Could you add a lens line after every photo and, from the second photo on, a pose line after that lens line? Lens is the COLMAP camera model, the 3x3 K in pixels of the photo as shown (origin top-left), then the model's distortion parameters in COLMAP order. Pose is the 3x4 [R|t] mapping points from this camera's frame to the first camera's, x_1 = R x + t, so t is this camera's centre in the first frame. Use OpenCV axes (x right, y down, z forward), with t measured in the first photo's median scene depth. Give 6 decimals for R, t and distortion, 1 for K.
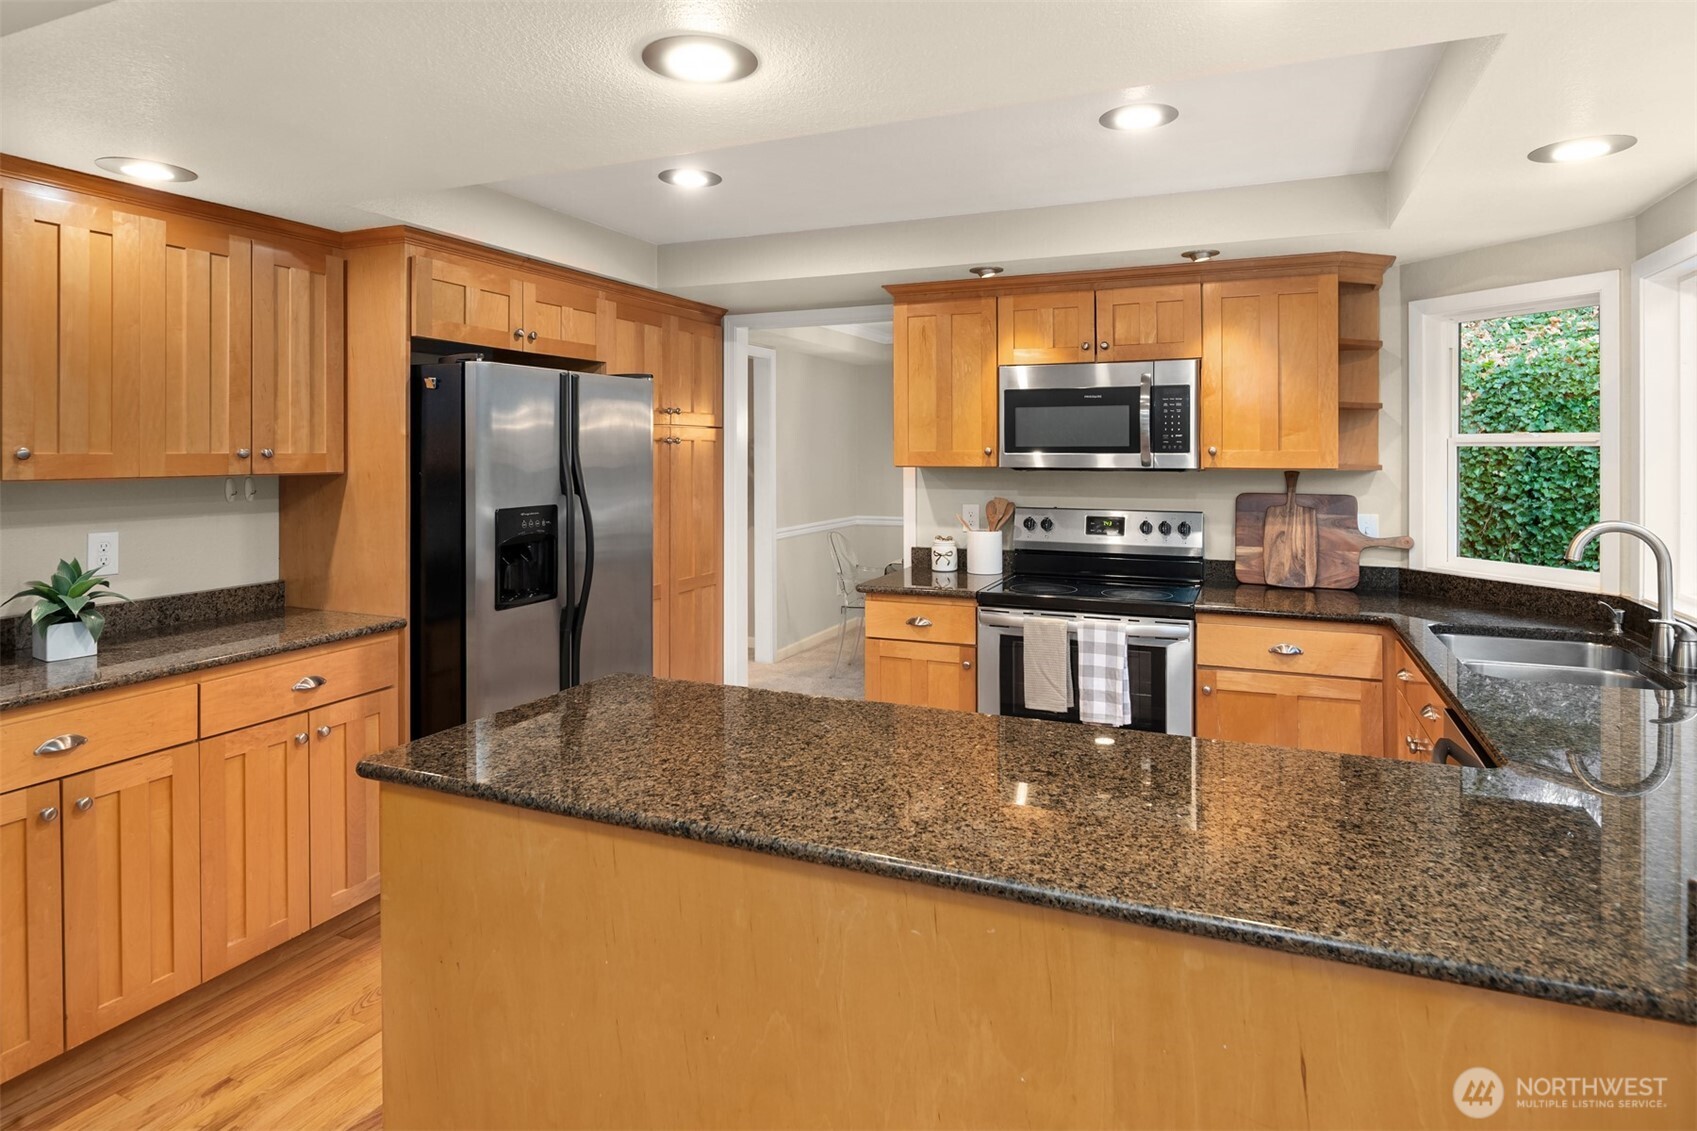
lens RADIAL K [[974.8, 0, 847.1], [0, 974.8, 442.6], [0, 0, 1]] dist [-0.003005, 0.001106]
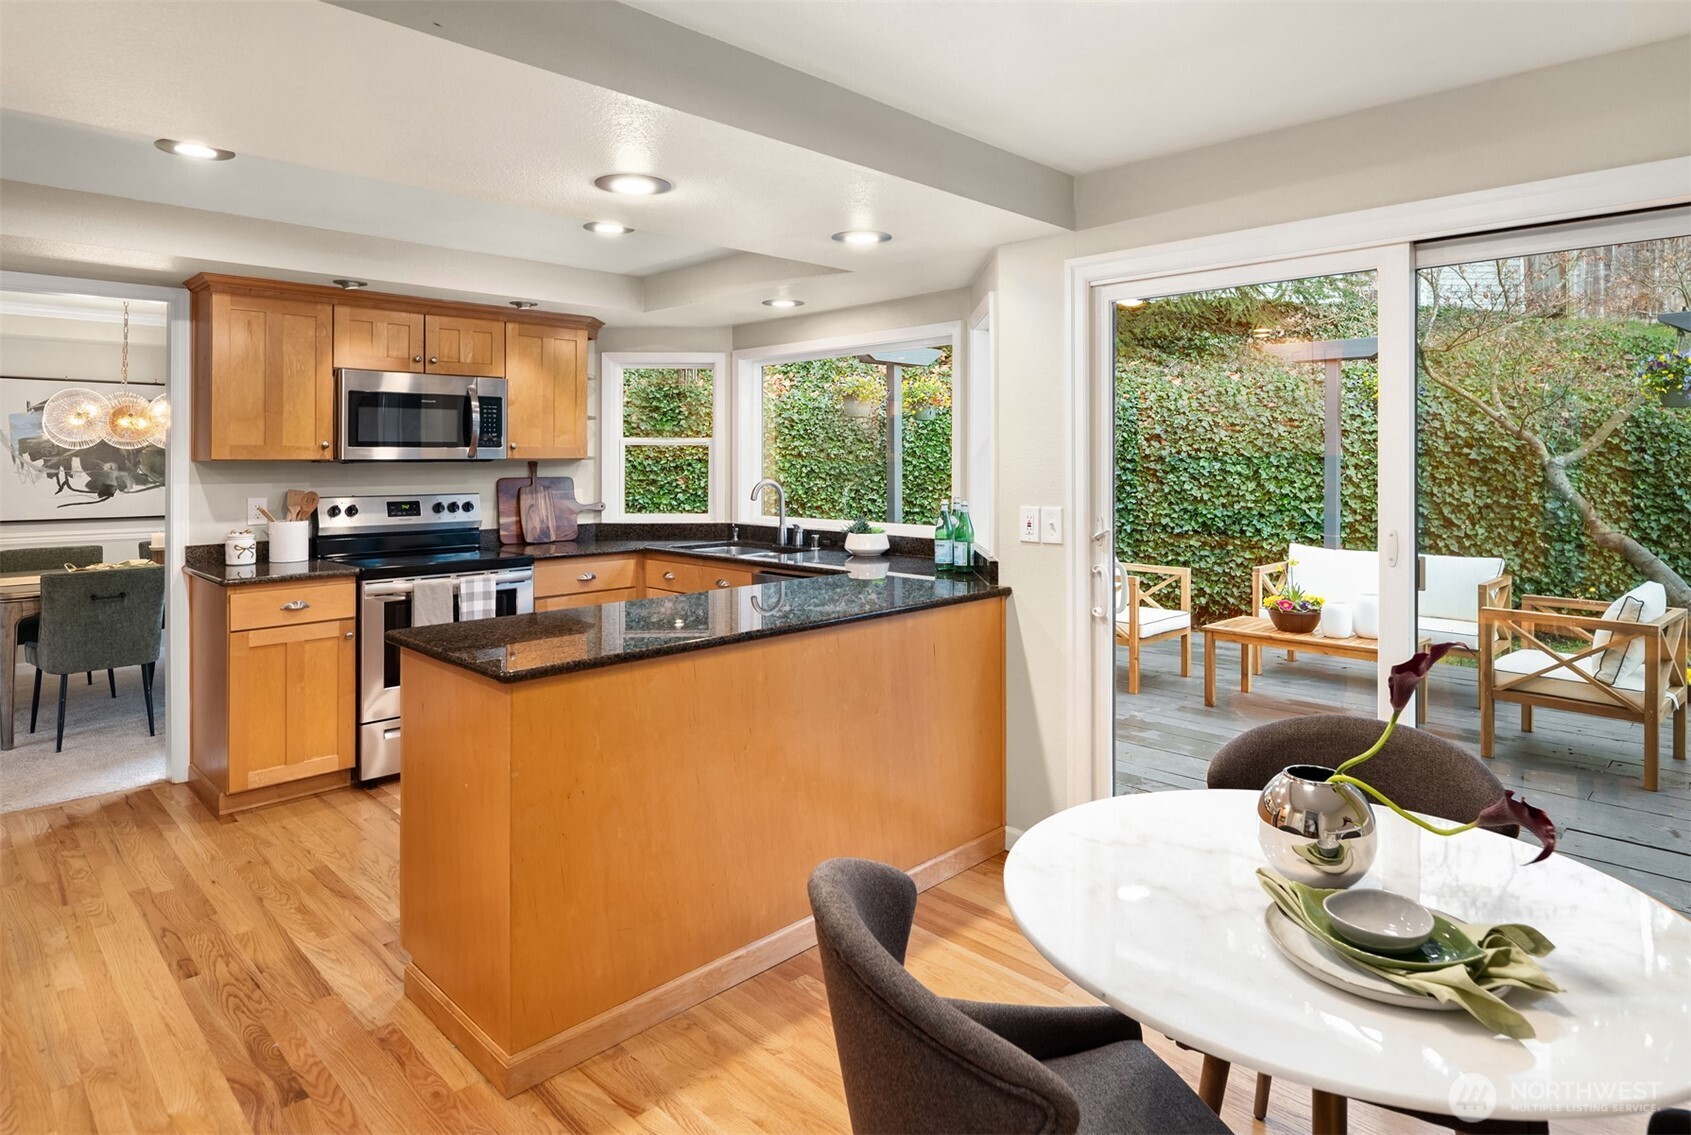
lens RADIAL K [[955.6, 0, 894.9], [0, 955.6, 450.3], [0, 0, 1]] dist [-0.000313, -0.002401]
pose [[0.330363, 0.007998, 0.943820, -0.699153], [-0.003892, 0.999967, -0.007112, 0.021492], [-0.943846, -0.001324, 0.330384, 0.050823]]
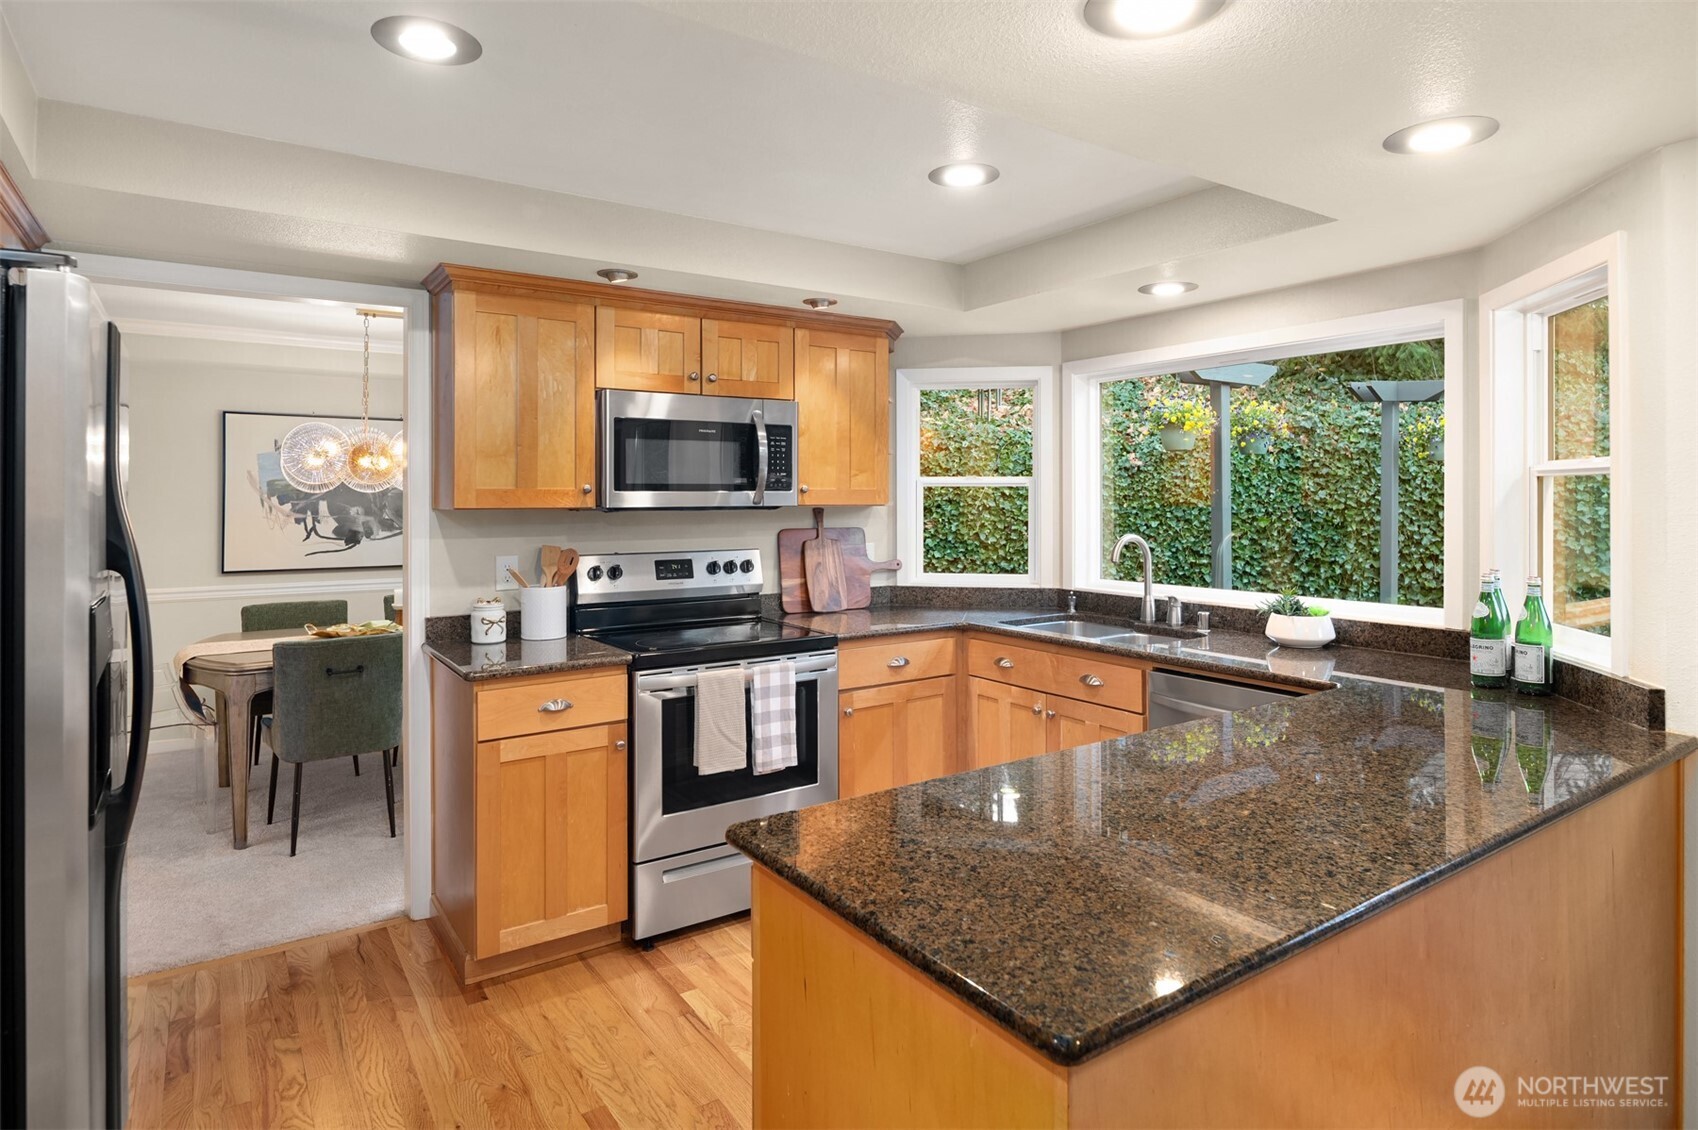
lens RADIAL K [[952.9, 0, 887.0], [0, 952.9, 494.6], [0, 0, 1]] dist [-0.001178, -0.000022]
pose [[0.509870, 0.001548, 0.860250, -0.457505], [-0.004058, 0.999992, 0.000606, 0.013299], [-0.860242, -0.003800, 0.509872, 0.388848]]
